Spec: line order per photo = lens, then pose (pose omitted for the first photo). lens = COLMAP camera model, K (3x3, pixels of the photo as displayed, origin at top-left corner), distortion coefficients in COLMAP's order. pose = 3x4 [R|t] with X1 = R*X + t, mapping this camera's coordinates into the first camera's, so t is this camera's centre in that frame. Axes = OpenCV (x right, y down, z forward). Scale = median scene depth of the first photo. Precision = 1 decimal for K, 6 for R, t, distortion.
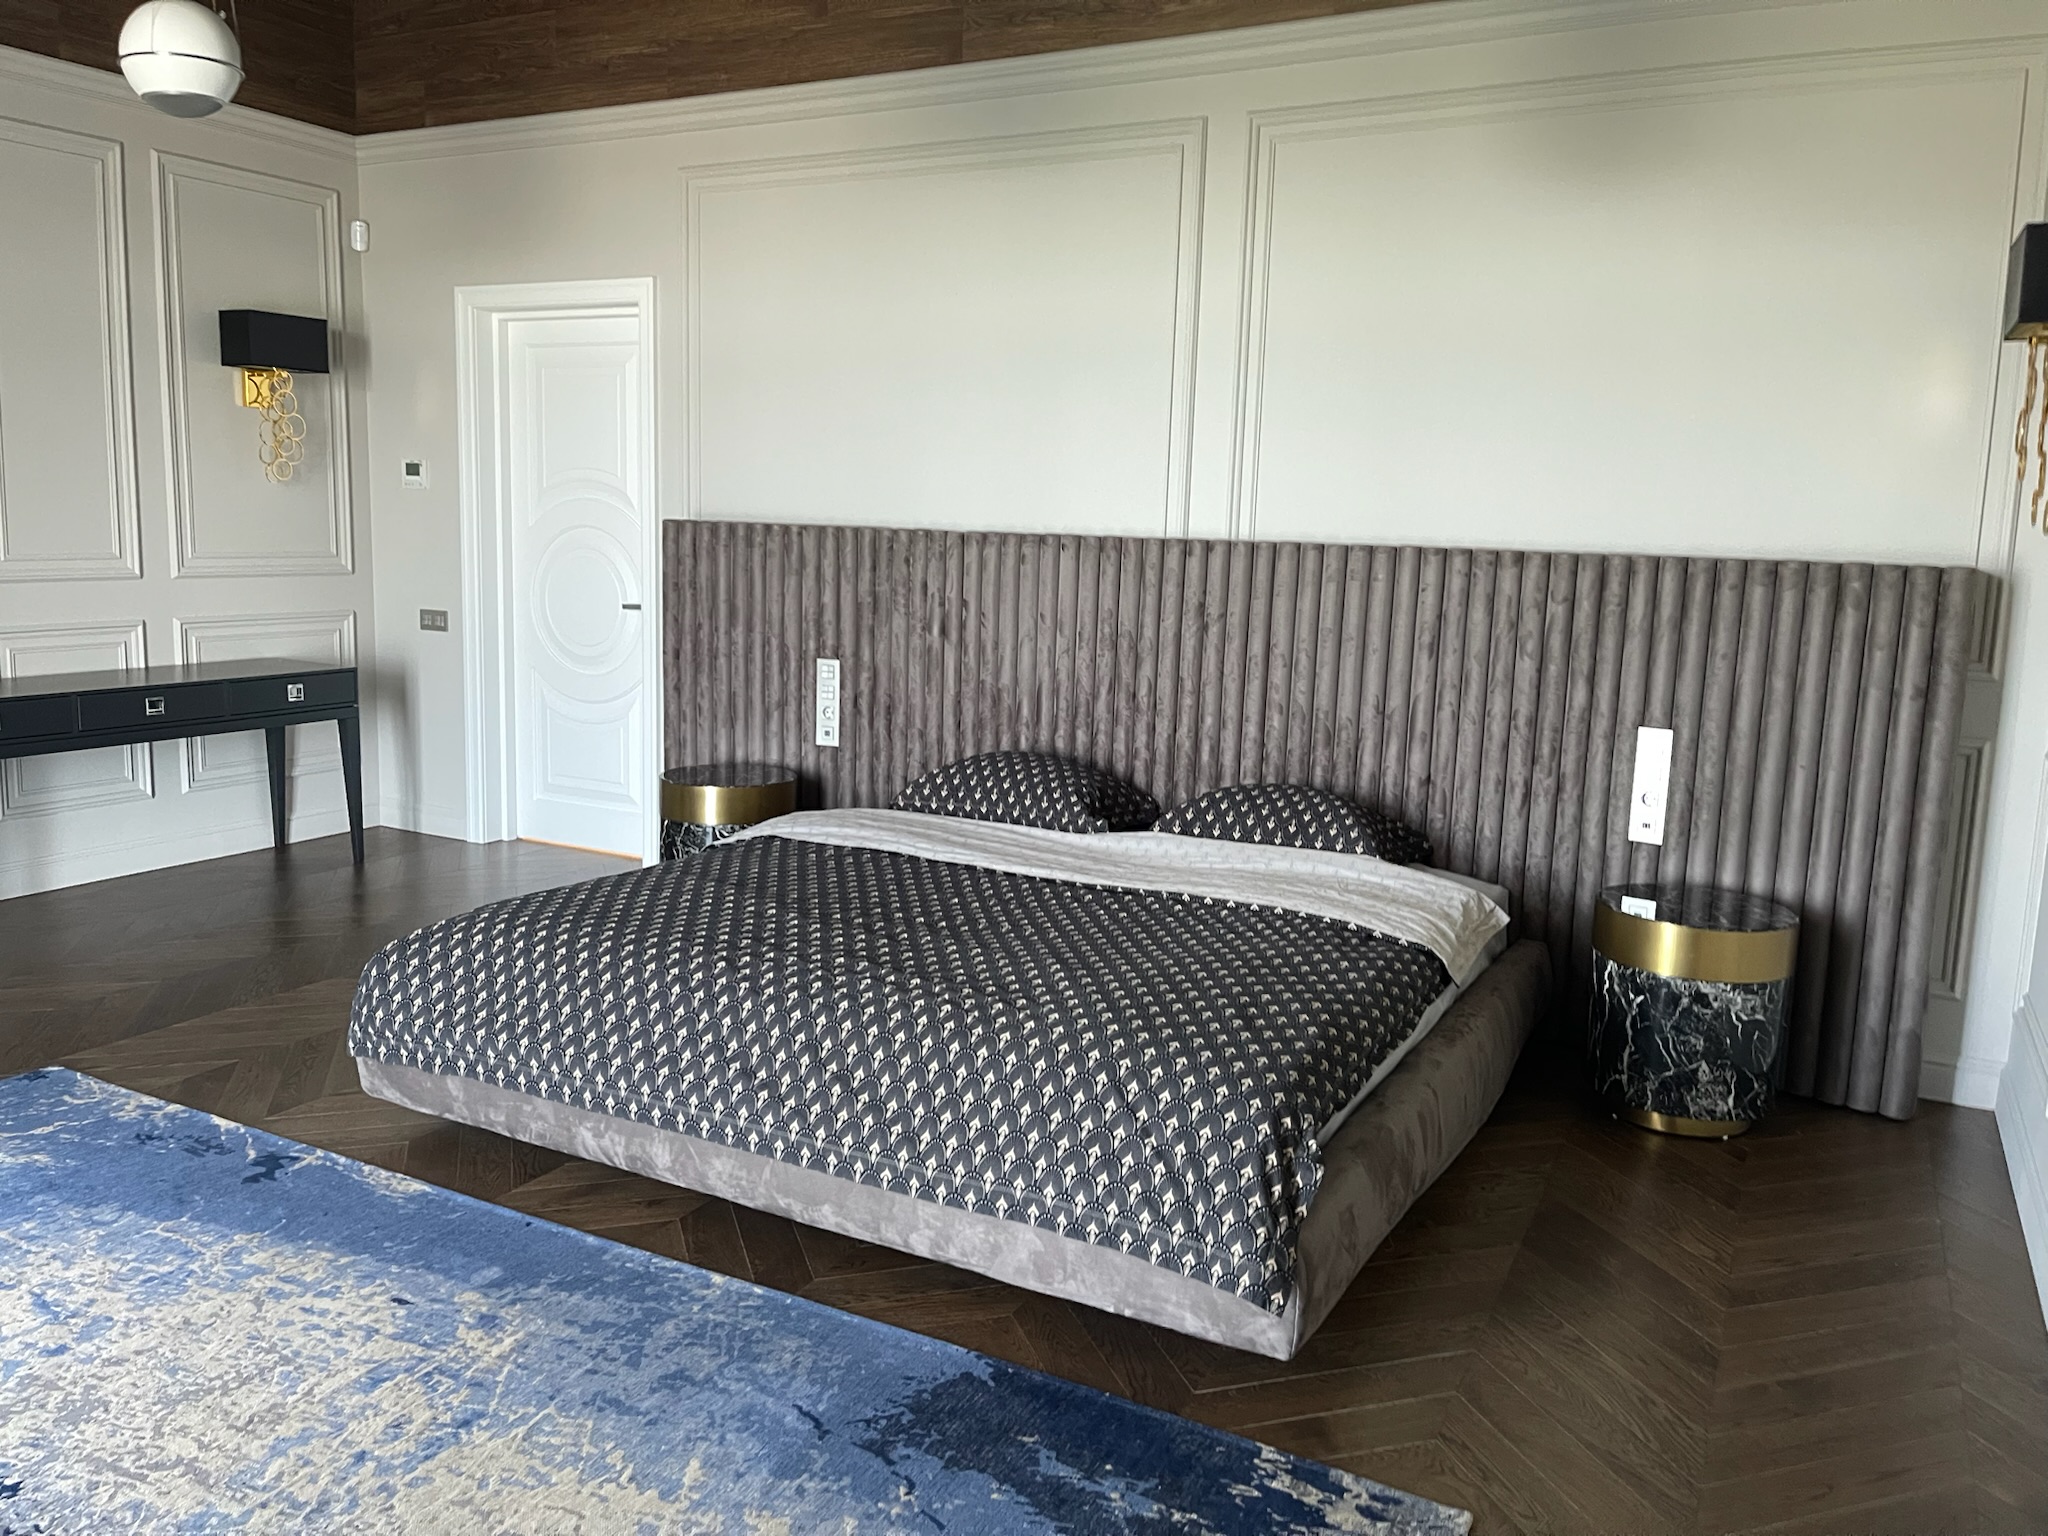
lens RADIAL K [[1570.3, 0, 1030.1], [0, 1570.3, 751.9], [0, 0, 1]] dist [0.015952, -0.008216]
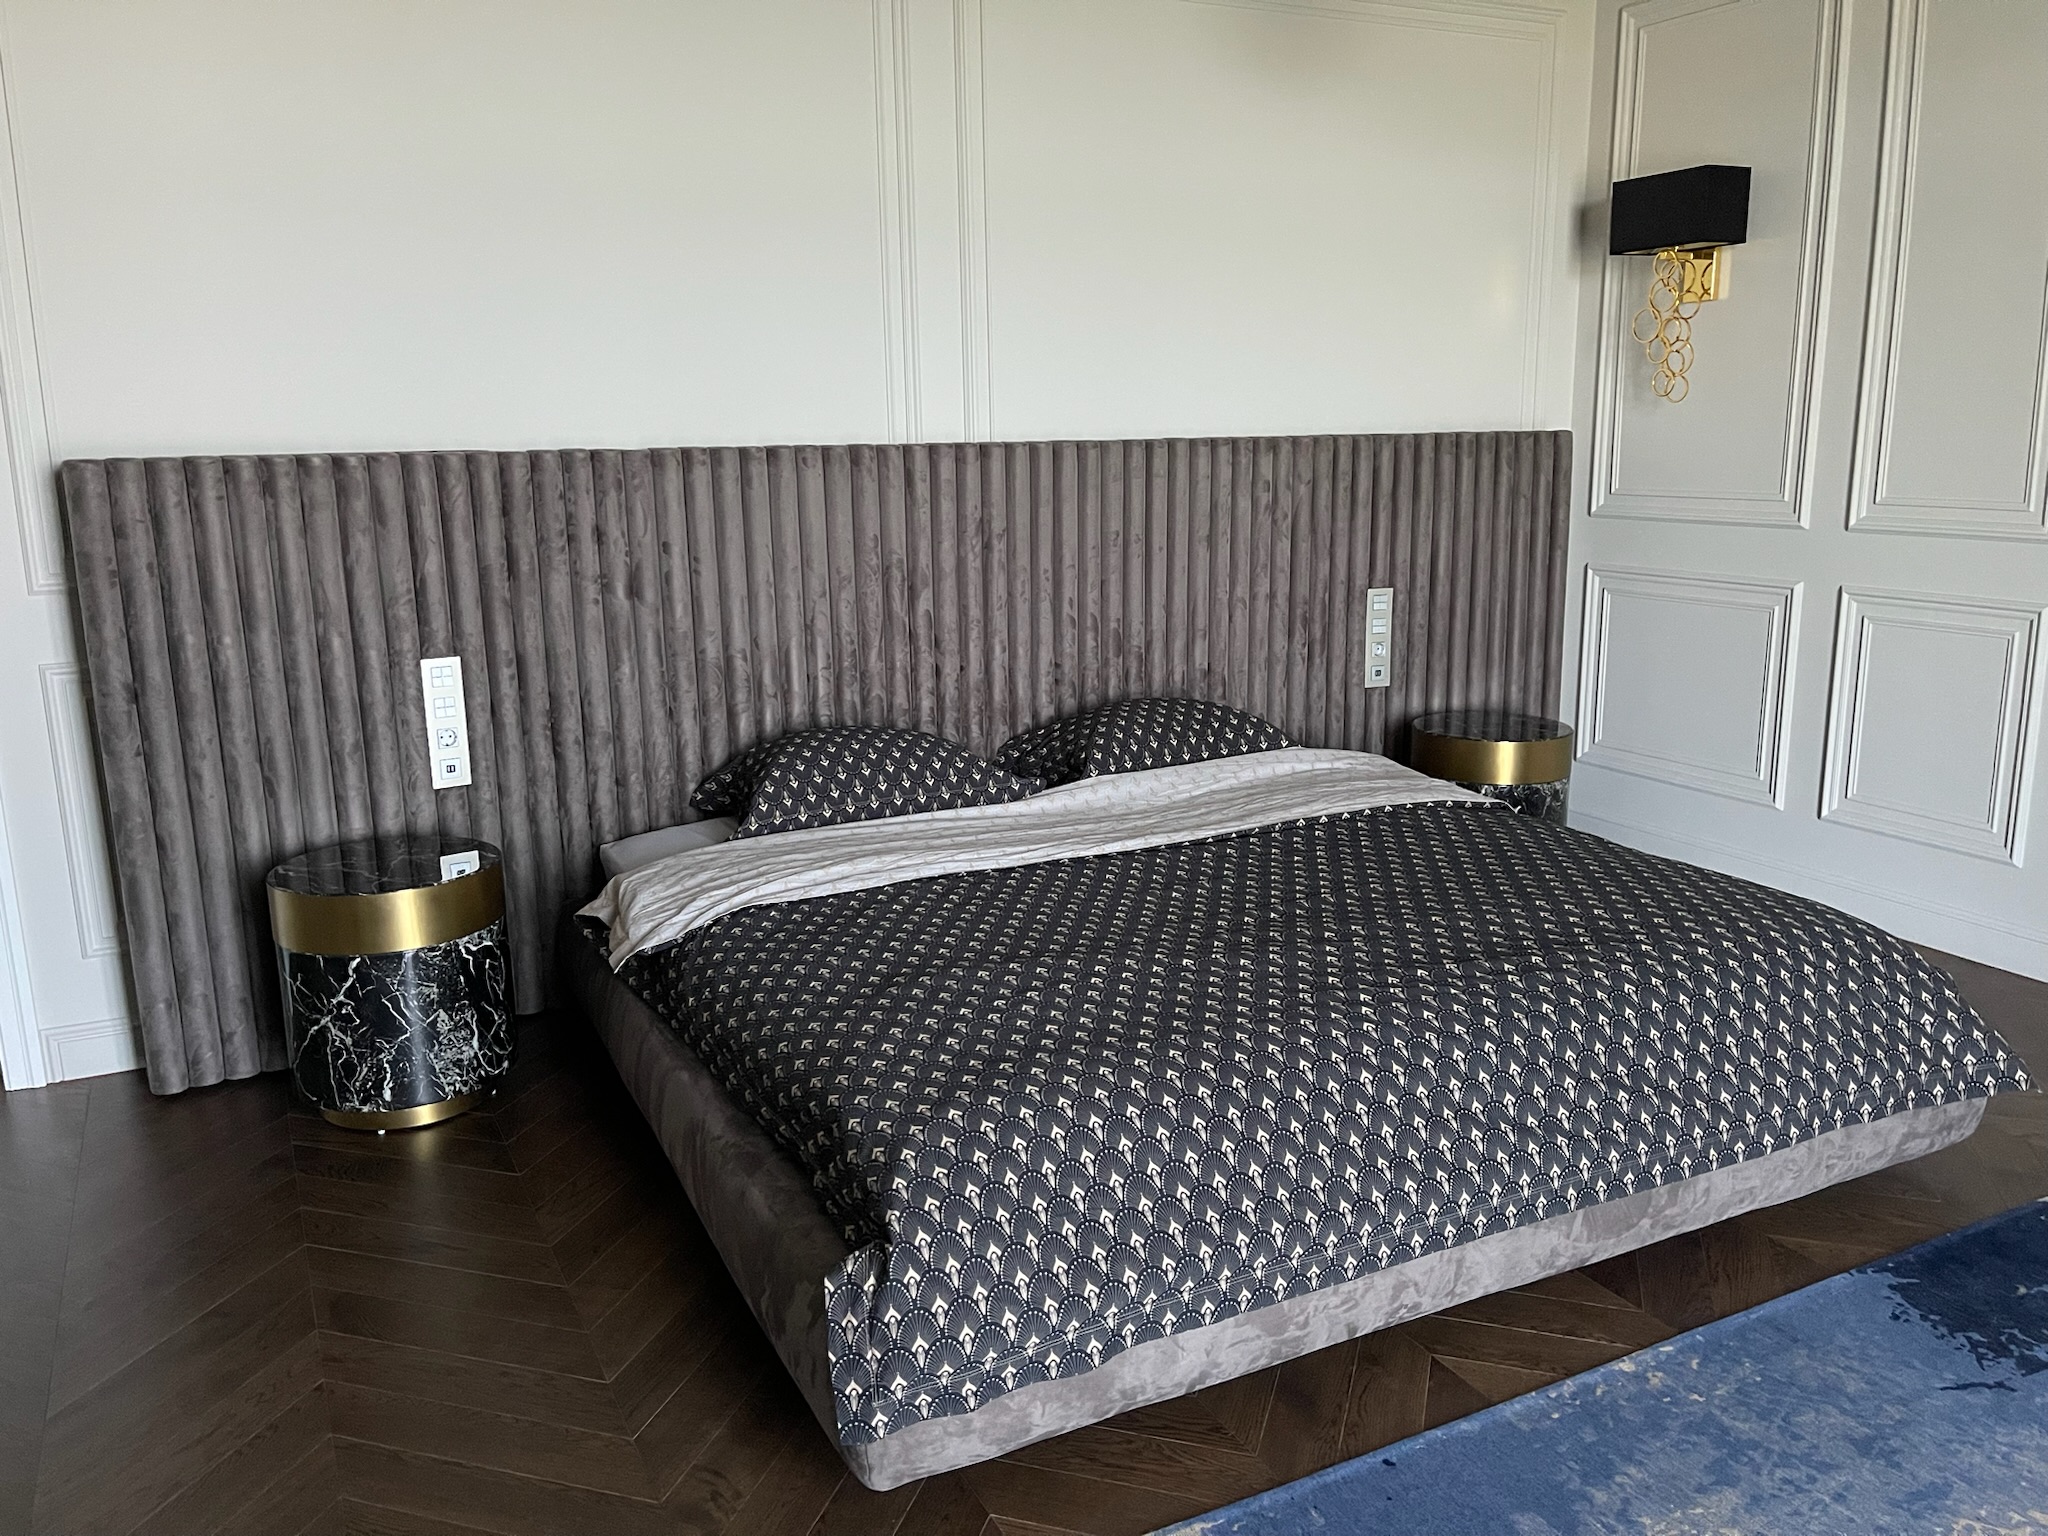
lens RADIAL K [[1570.3, 0, 1029.2], [0, 1570.3, 781.7], [0, 0, 1]] dist [0.015952, -0.008216]
pose [[0.572404, -0.221095, 0.789602, -0.599655], [0.153263, 0.974840, 0.161858, -0.089153], [-0.805521, 0.028369, 0.591888, 0.472453]]
